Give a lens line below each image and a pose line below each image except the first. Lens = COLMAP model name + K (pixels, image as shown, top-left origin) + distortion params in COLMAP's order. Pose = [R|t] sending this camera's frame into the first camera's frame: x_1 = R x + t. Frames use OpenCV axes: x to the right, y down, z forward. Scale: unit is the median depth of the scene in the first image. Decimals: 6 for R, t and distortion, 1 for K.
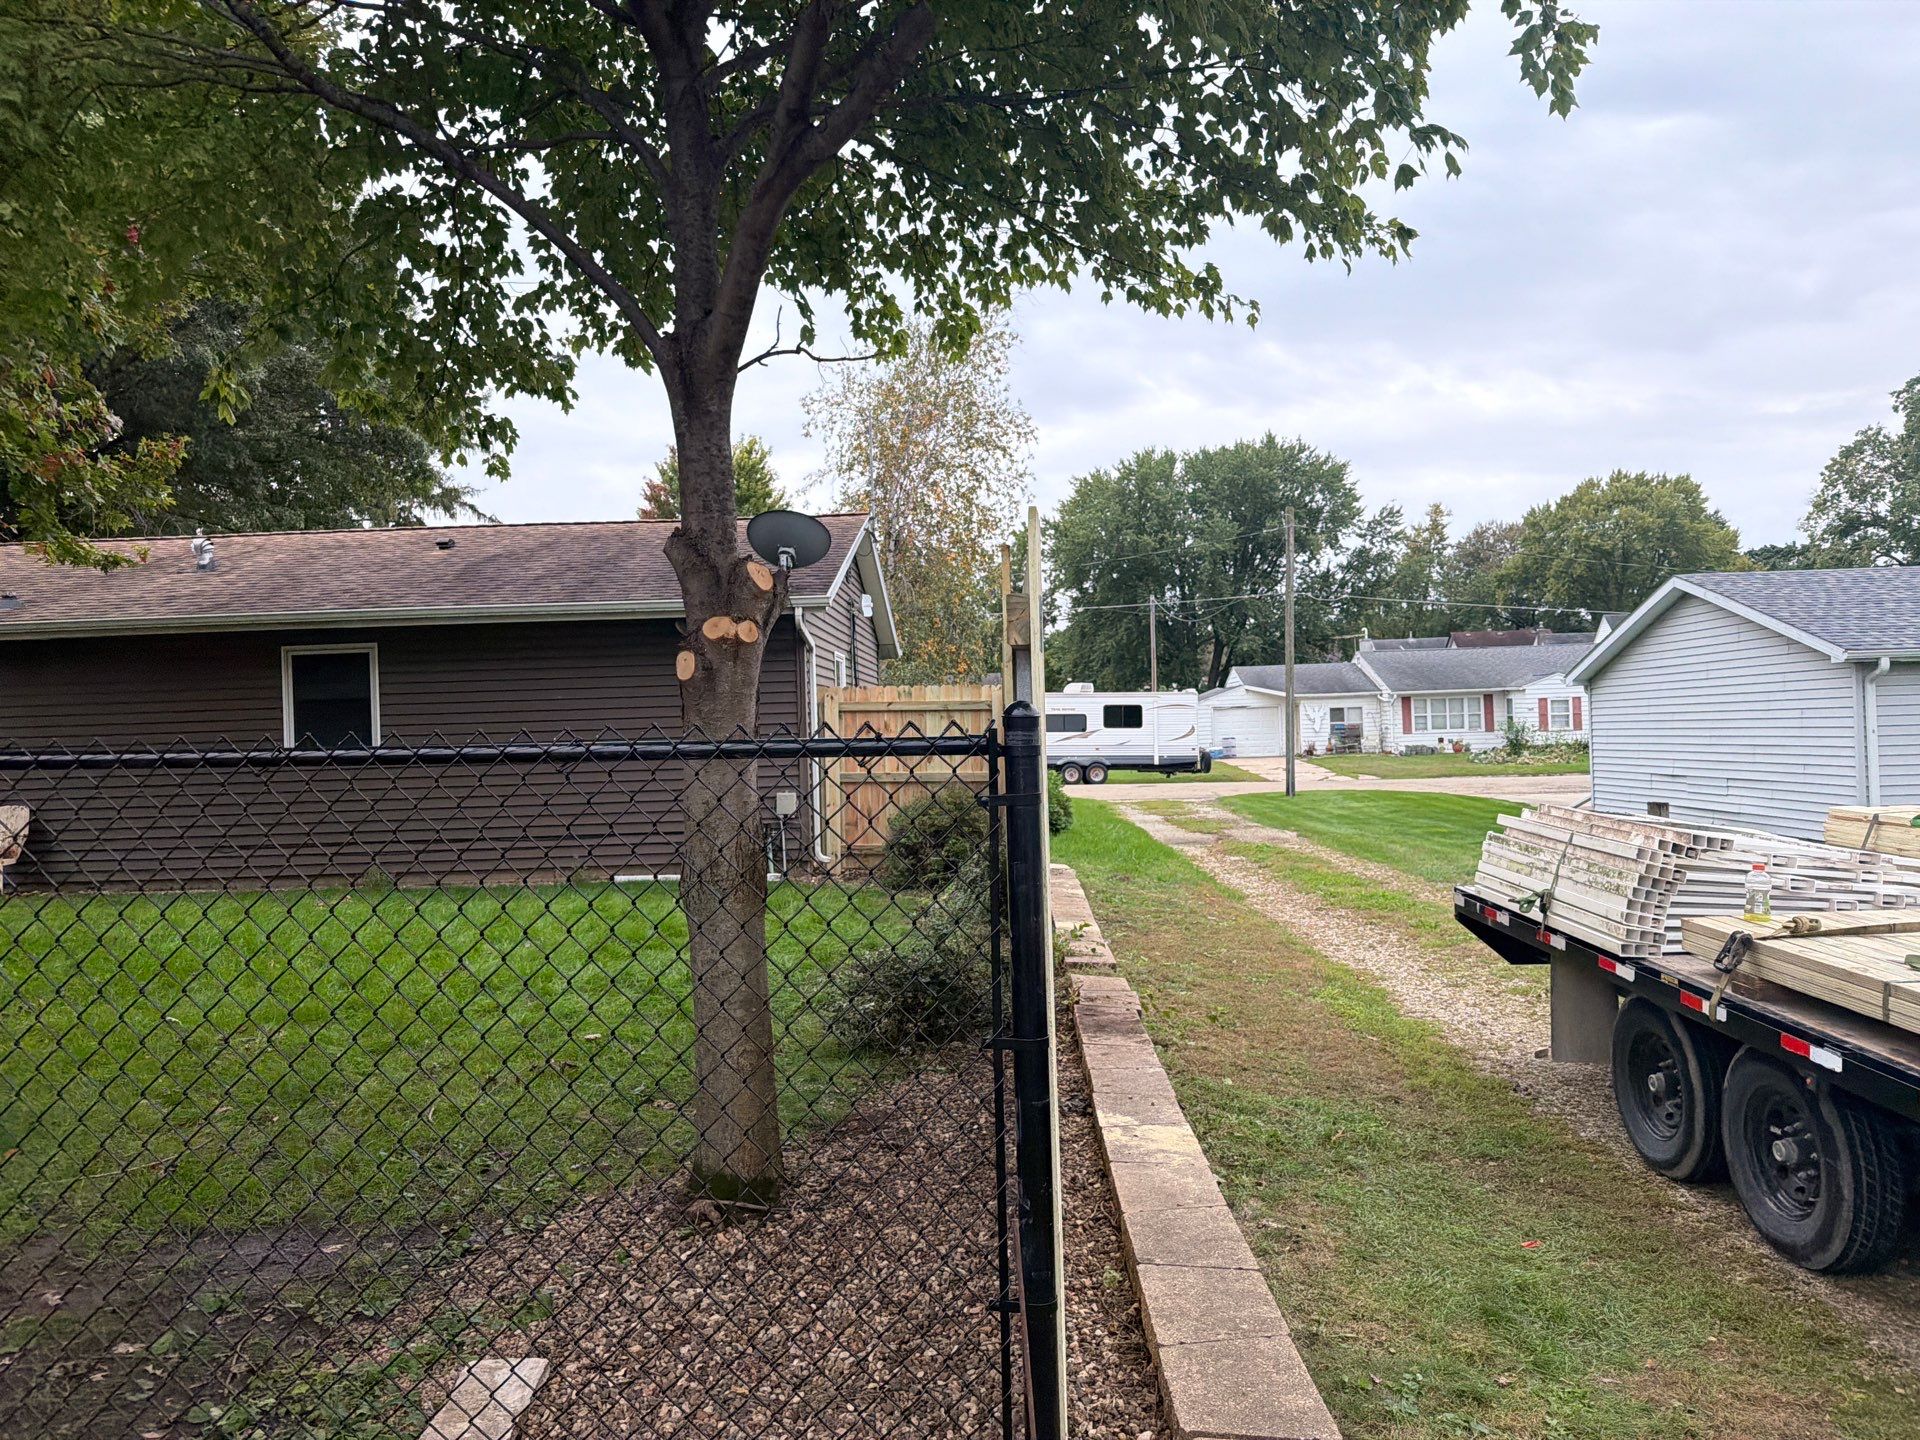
lens RADIAL K [[1321.9, 0, 946.7], [0, 1321.9, 718.8], [0, 0, 1]] dist [0.126687, -0.216617]
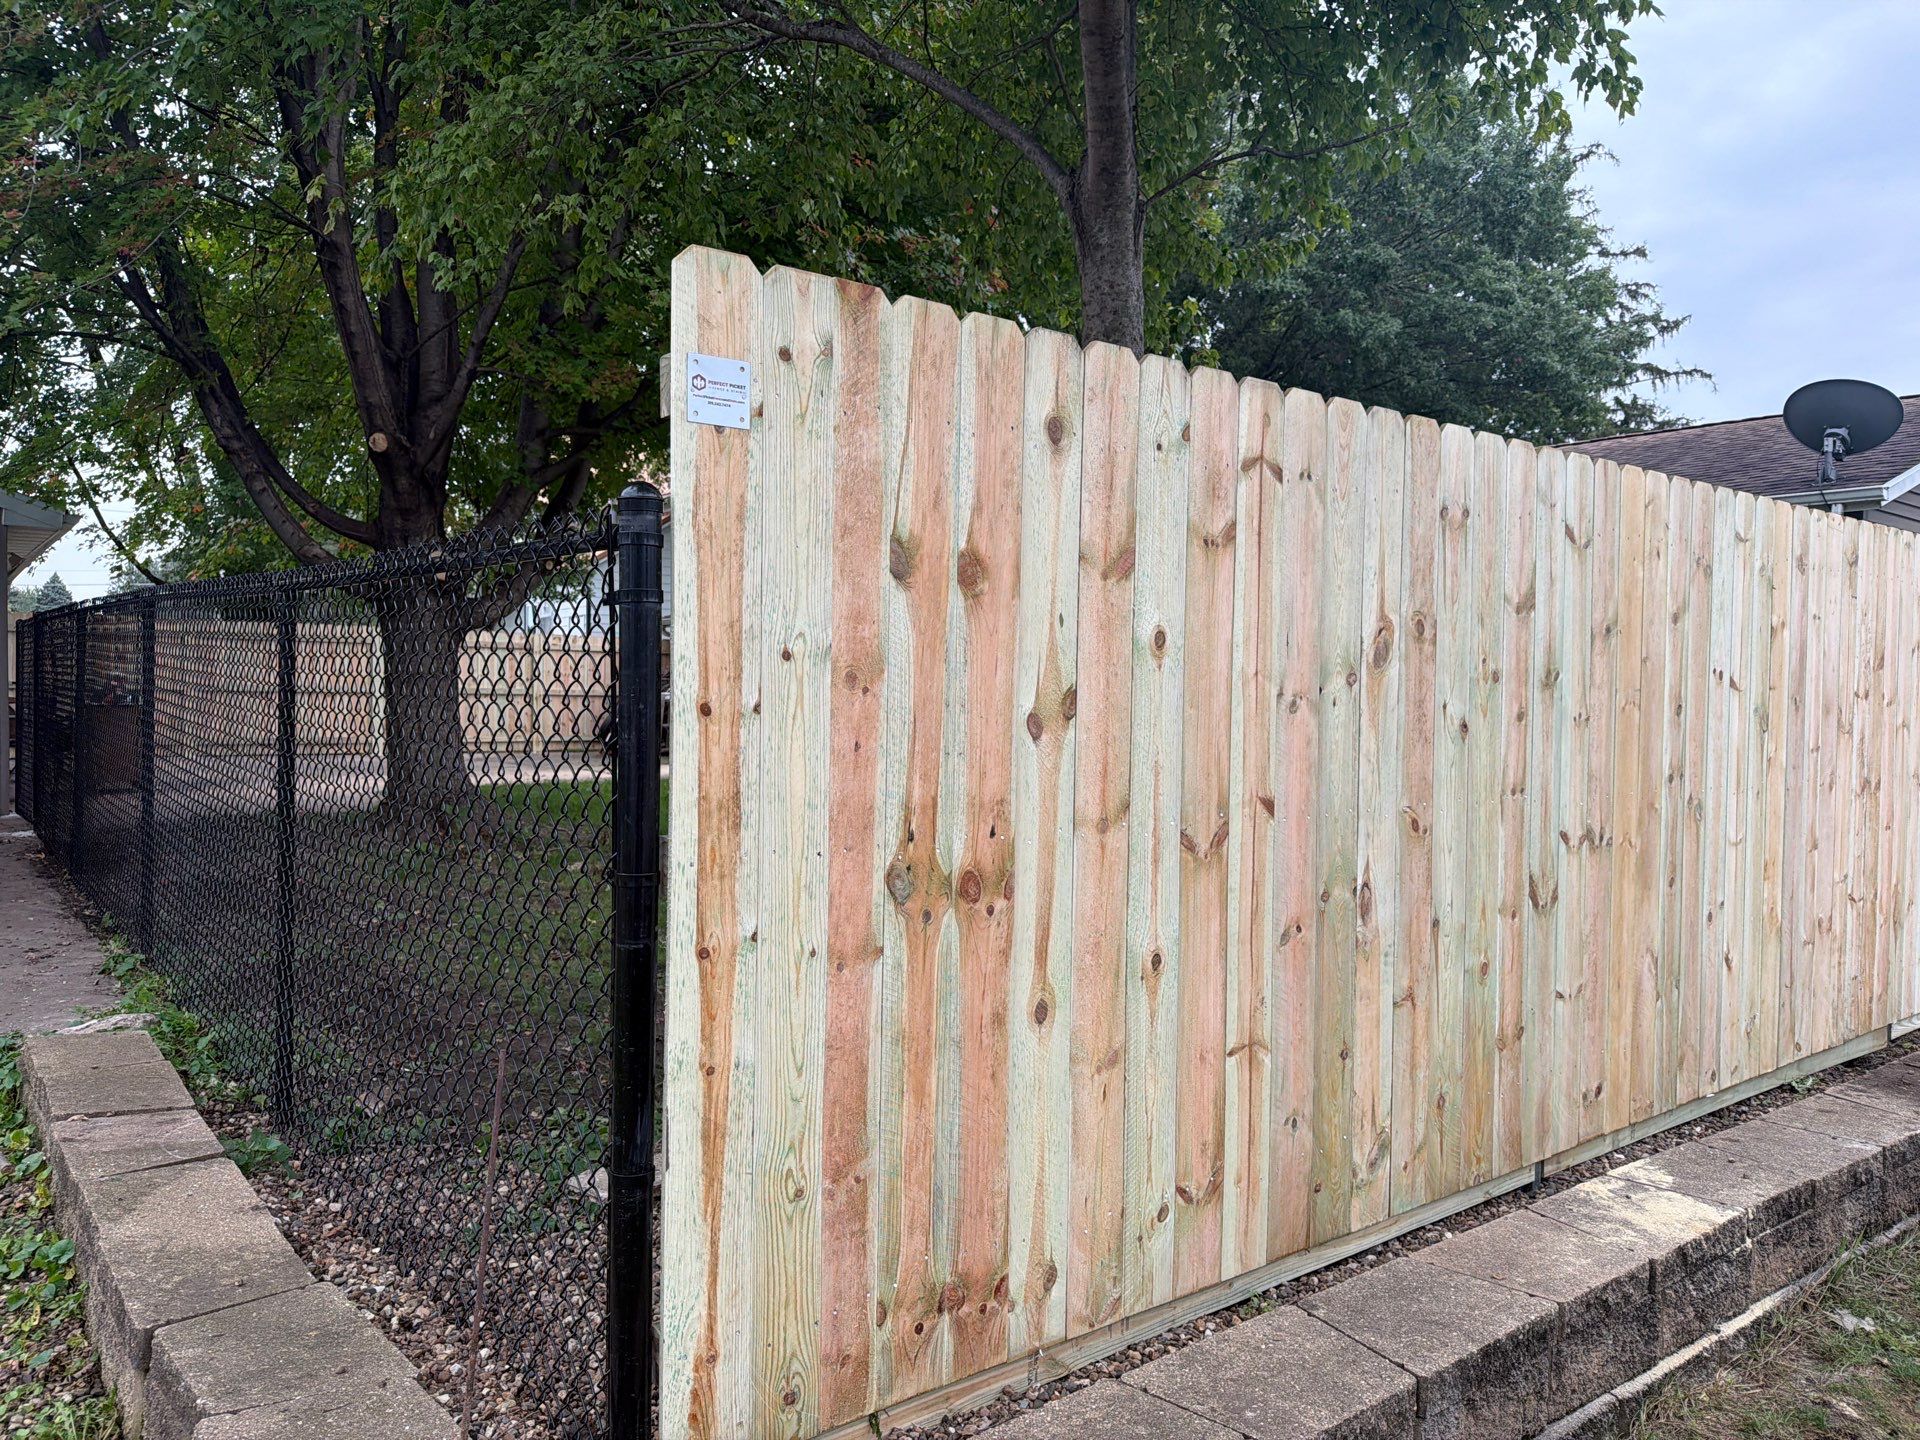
lens RADIAL K [[1335.0, 0, 959.8], [0, 1335.0, 713.9], [0, 0, 1]] dist [0.074353, -0.108782]
pose [[0.647816, 0.051944, -0.760024, 0.142285], [-0.028283, 0.998625, 0.044144, 0.015147], [0.761272, -0.007102, 0.648394, 0.098366]]
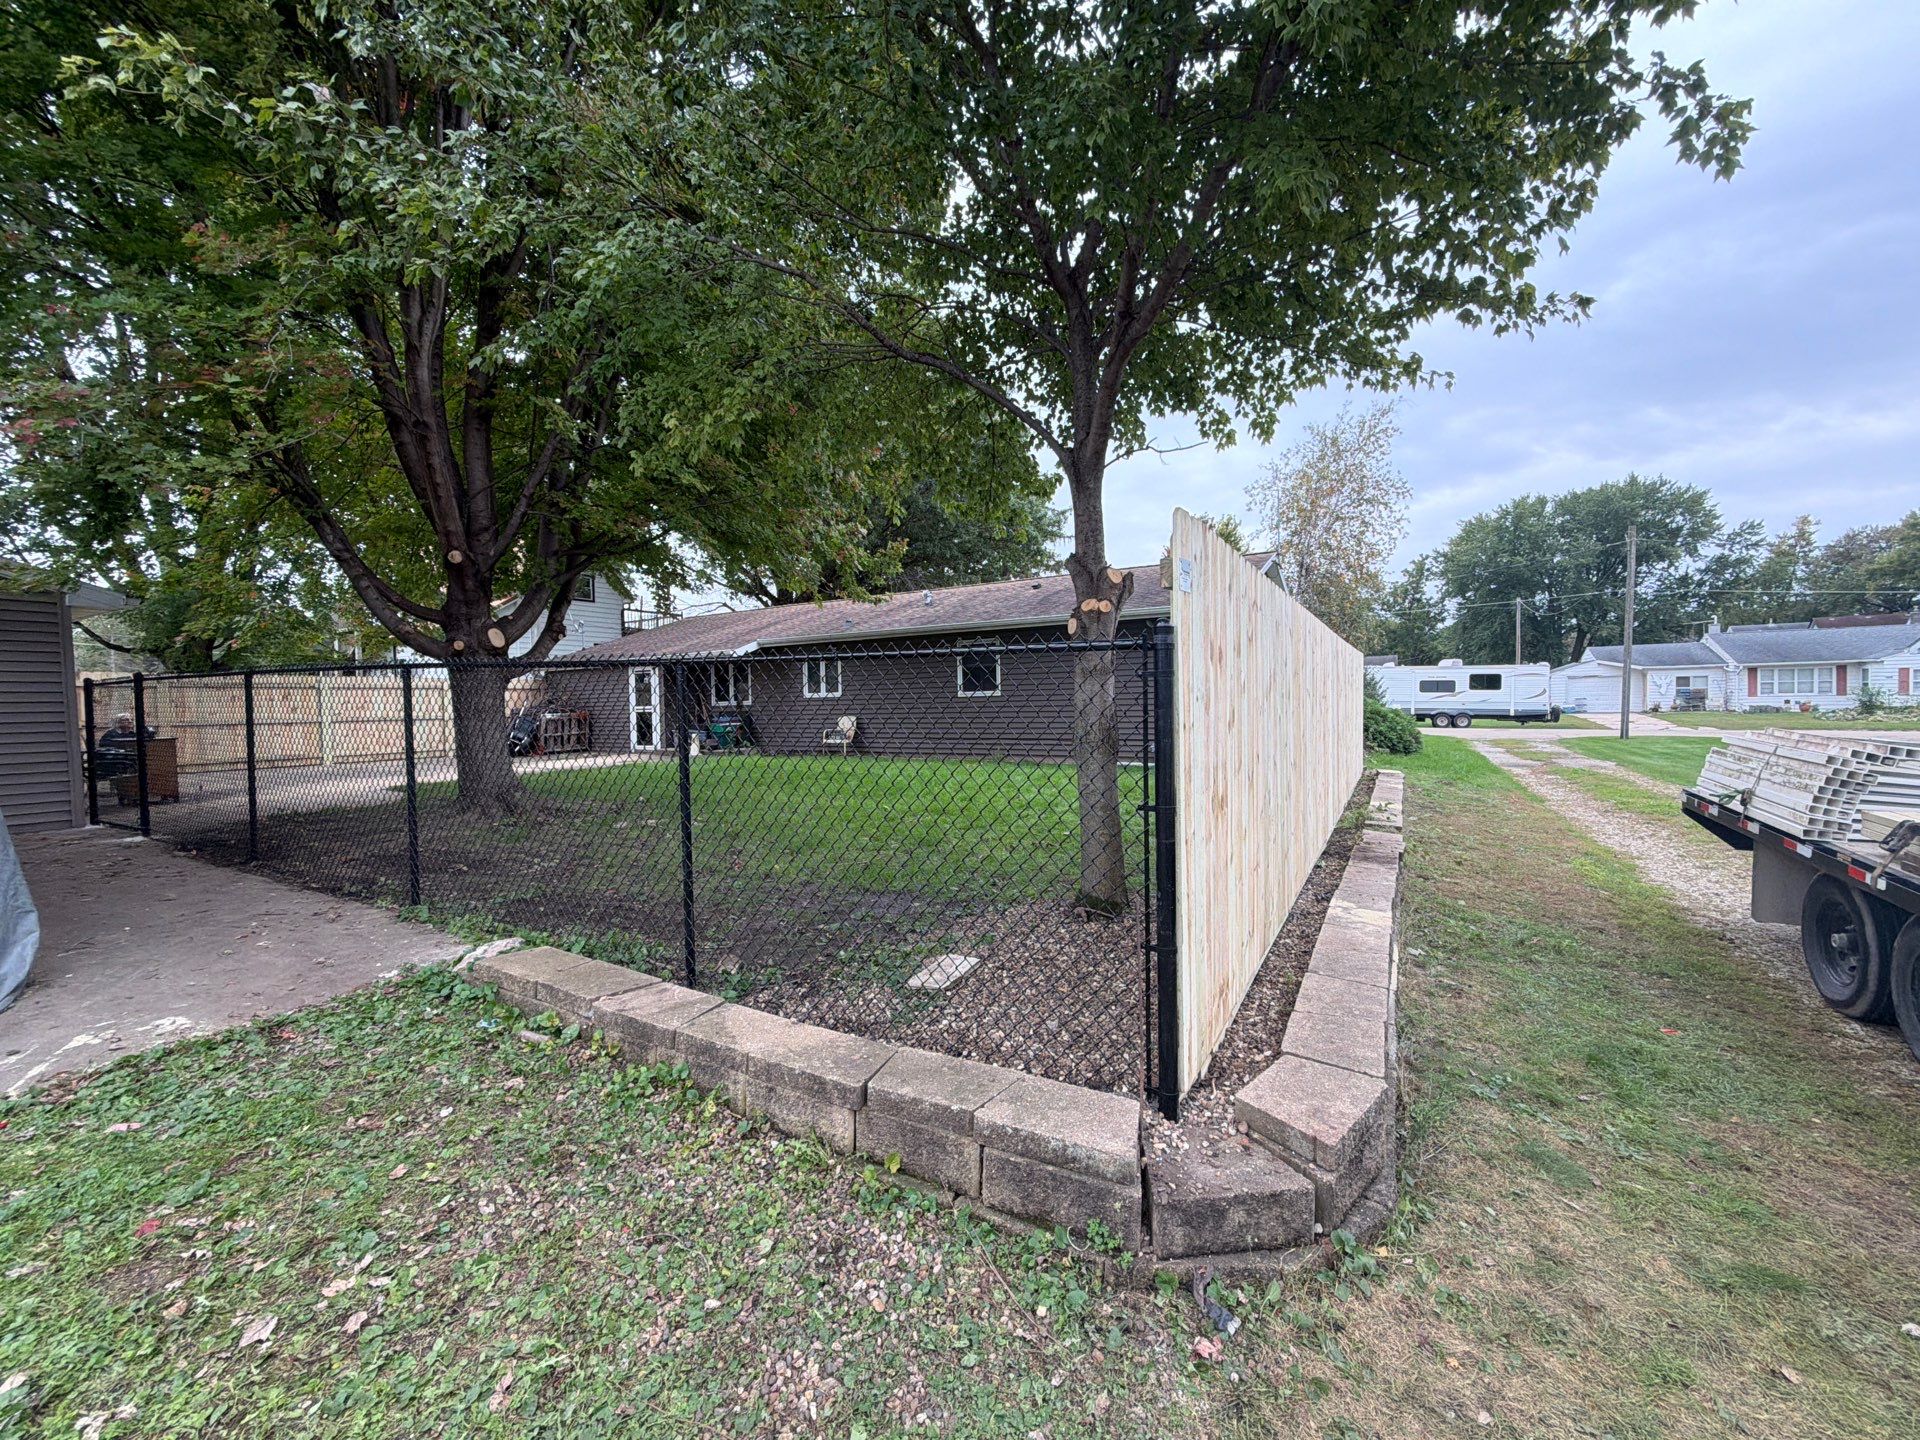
lens RADIAL K [[749.8, 0, 960.0], [0, 749.8, 721.4], [0, 0, 1]] dist [0.000927, -0.000503]
pose [[0.881228, 0.026928, -0.471924, 0.048876], [-0.004349, 0.998796, 0.048870, 0.012720], [0.472672, -0.041014, 0.880284, -0.003357]]
